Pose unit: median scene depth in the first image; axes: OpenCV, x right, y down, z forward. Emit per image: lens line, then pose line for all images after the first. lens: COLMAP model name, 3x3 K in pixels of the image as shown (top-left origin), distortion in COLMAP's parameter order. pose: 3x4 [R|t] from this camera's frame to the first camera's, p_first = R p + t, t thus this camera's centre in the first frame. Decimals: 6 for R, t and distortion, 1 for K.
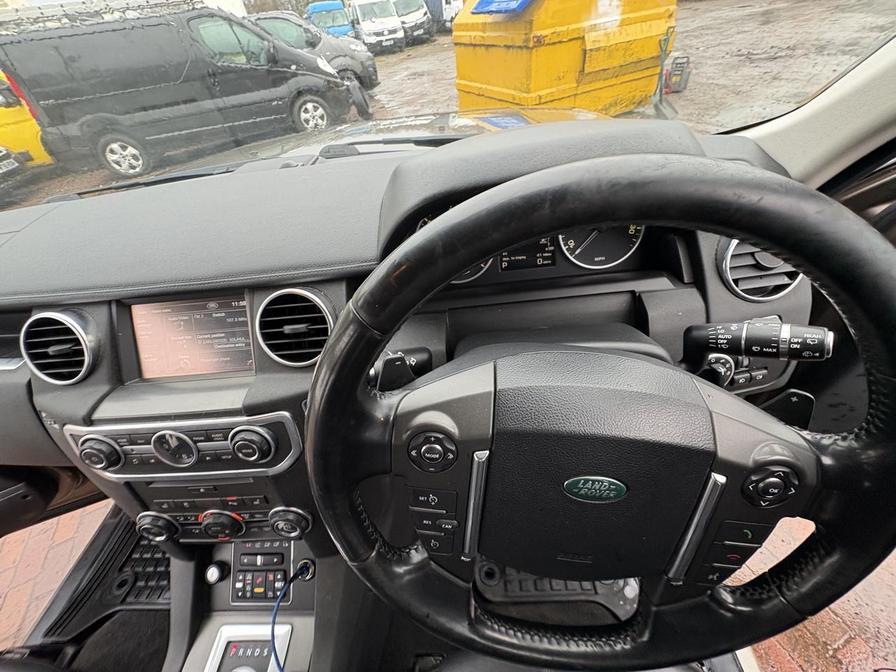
lens RADIAL K [[357.0, 0, 447.3], [0, 357.0, 338.0], [0, 0, 1]] dist [-0.000414, 0.000509]
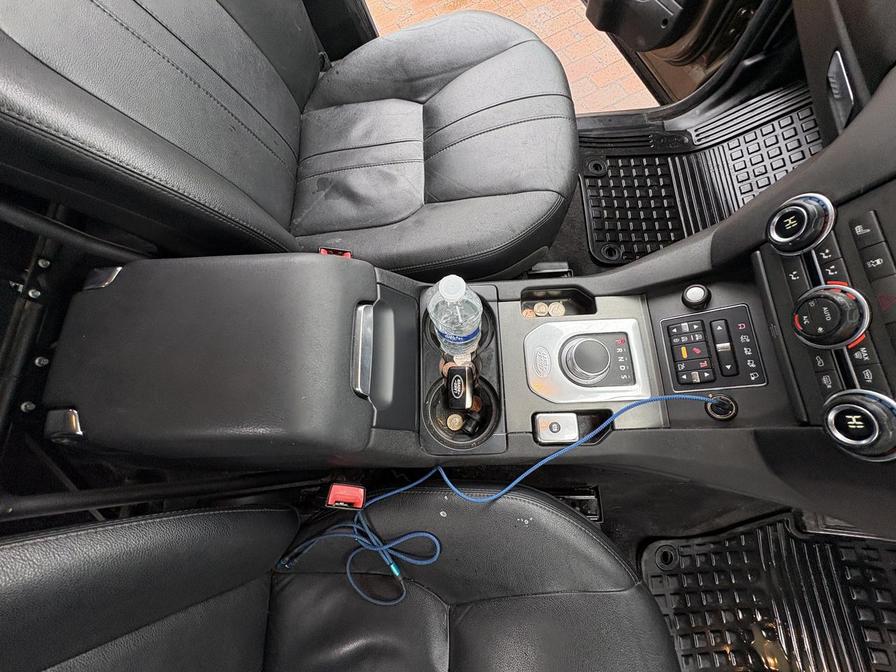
lens RADIAL K [[356.1, 0, 446.8], [0, 356.1, 336.3], [0, 0, 1]] dist [-0.000983, 0.000280]
pose [[0.044119, 0.986950, -0.154863, -0.521795], [-0.636454, 0.147253, 0.757128, 0.476109], [0.770052, 0.065160, 0.634645, 0.029972]]
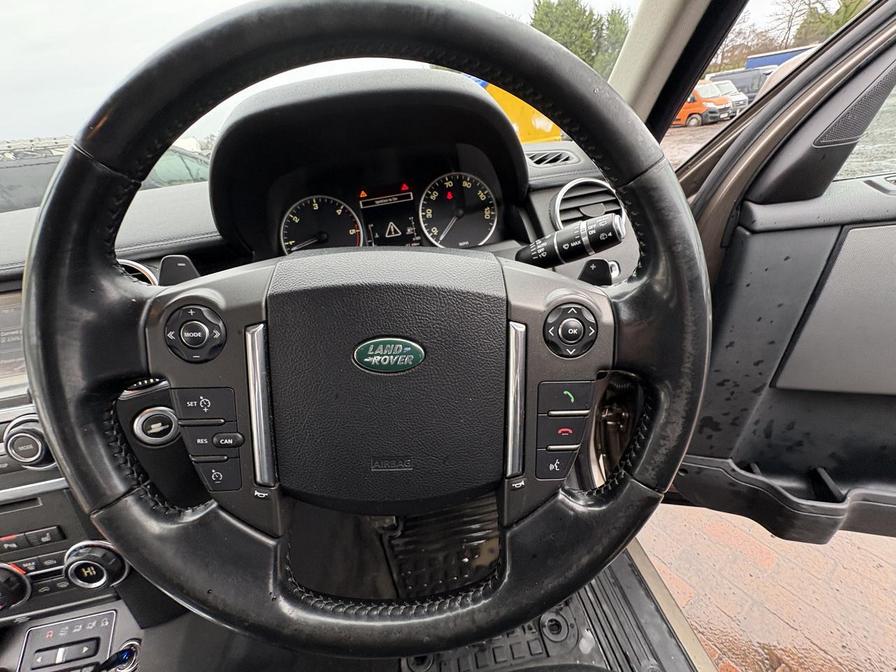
lens RADIAL K [[358.5, 0, 448.0], [0, 358.5, 336.0], [0, 0, 1]] dist [-0.000810, 0.000523]
pose [[0.988280, -0.078307, 0.131038, 0.230052], [0.109963, 0.960588, -0.255300, 0.319612], [-0.105882, 0.266718, 0.957941, 0.065201]]
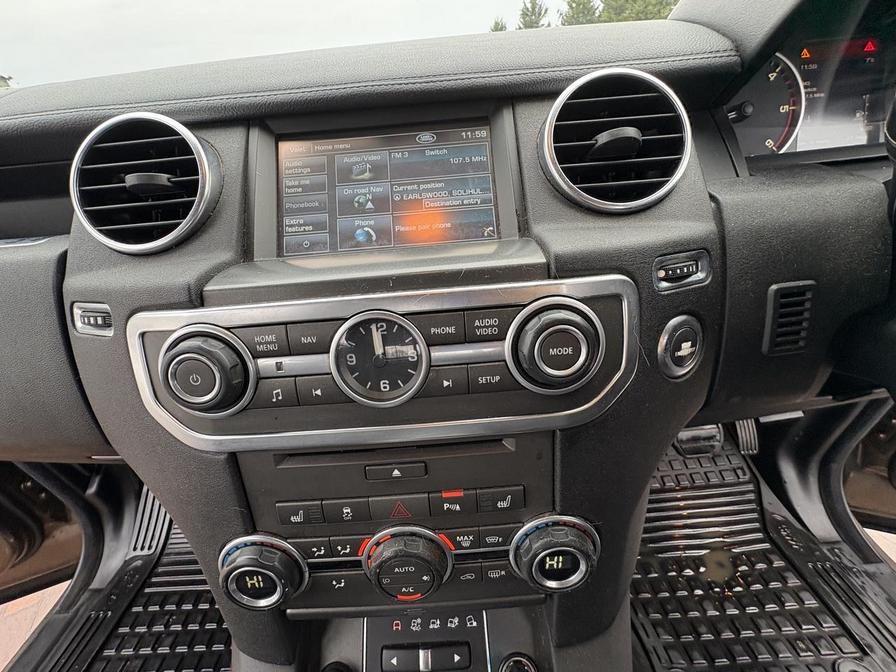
lens RADIAL K [[358.5, 0, 448.0], [0, 358.5, 336.0], [0, 0, 1]] dist [-0.000810, 0.000523]
pose [[0.998688, 0.018164, 0.047871, -0.604568], [-0.007312, 0.975972, -0.217775, 0.330787], [-0.050677, 0.217139, 0.974824, 0.467911]]
